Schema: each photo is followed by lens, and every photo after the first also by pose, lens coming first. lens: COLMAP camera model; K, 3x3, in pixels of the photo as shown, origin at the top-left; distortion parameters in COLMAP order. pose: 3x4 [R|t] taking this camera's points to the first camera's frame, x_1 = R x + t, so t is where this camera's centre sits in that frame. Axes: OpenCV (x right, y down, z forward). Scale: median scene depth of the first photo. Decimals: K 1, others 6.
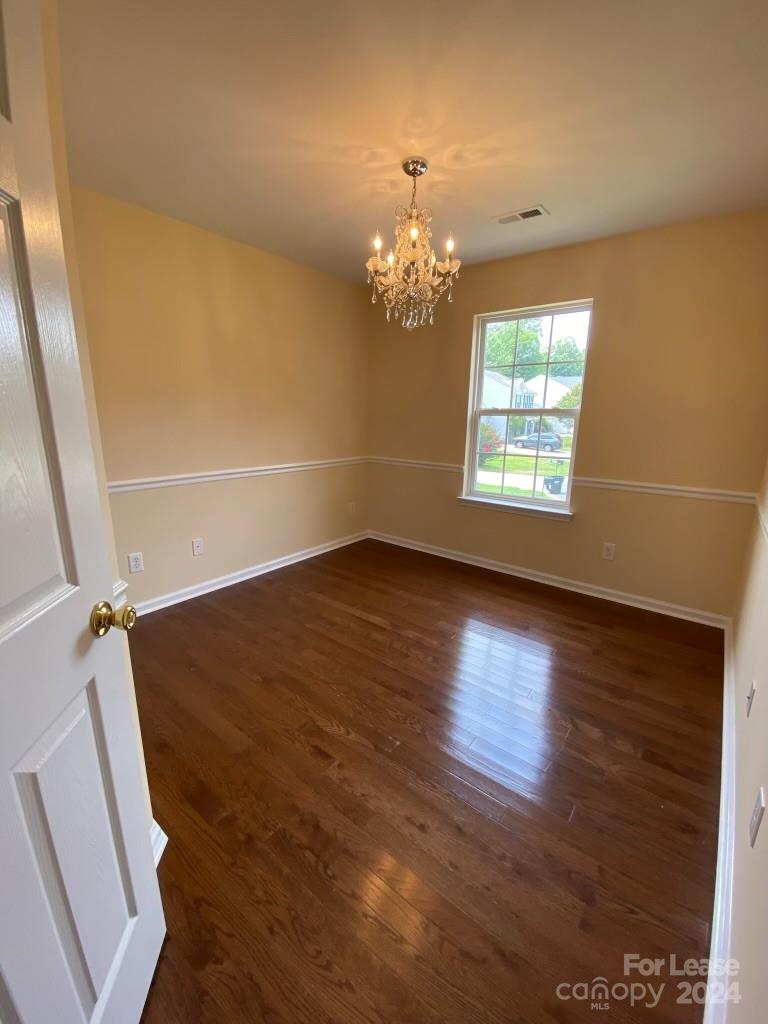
lens RADIAL K [[416.4, 0, 381.3], [0, 416.4, 516.4], [0, 0, 1]] dist [0.000203, -0.010091]
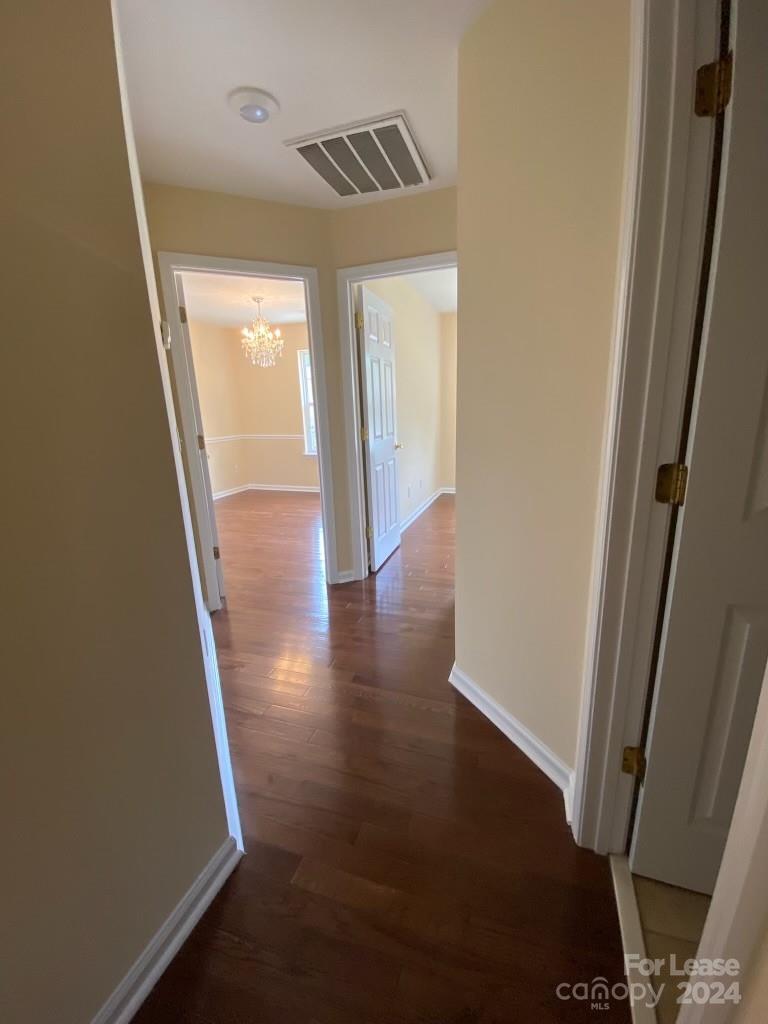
lens RADIAL K [[416.4, 0, 386.4], [0, 416.4, 506.7], [0, 0, 1]] dist [0.000203, -0.010091]
pose [[0.938081, -0.127831, 0.321966, -0.085673], [0.132266, 0.991181, 0.008160, 0.230792], [-0.320170, 0.034930, 0.946716, -0.833300]]
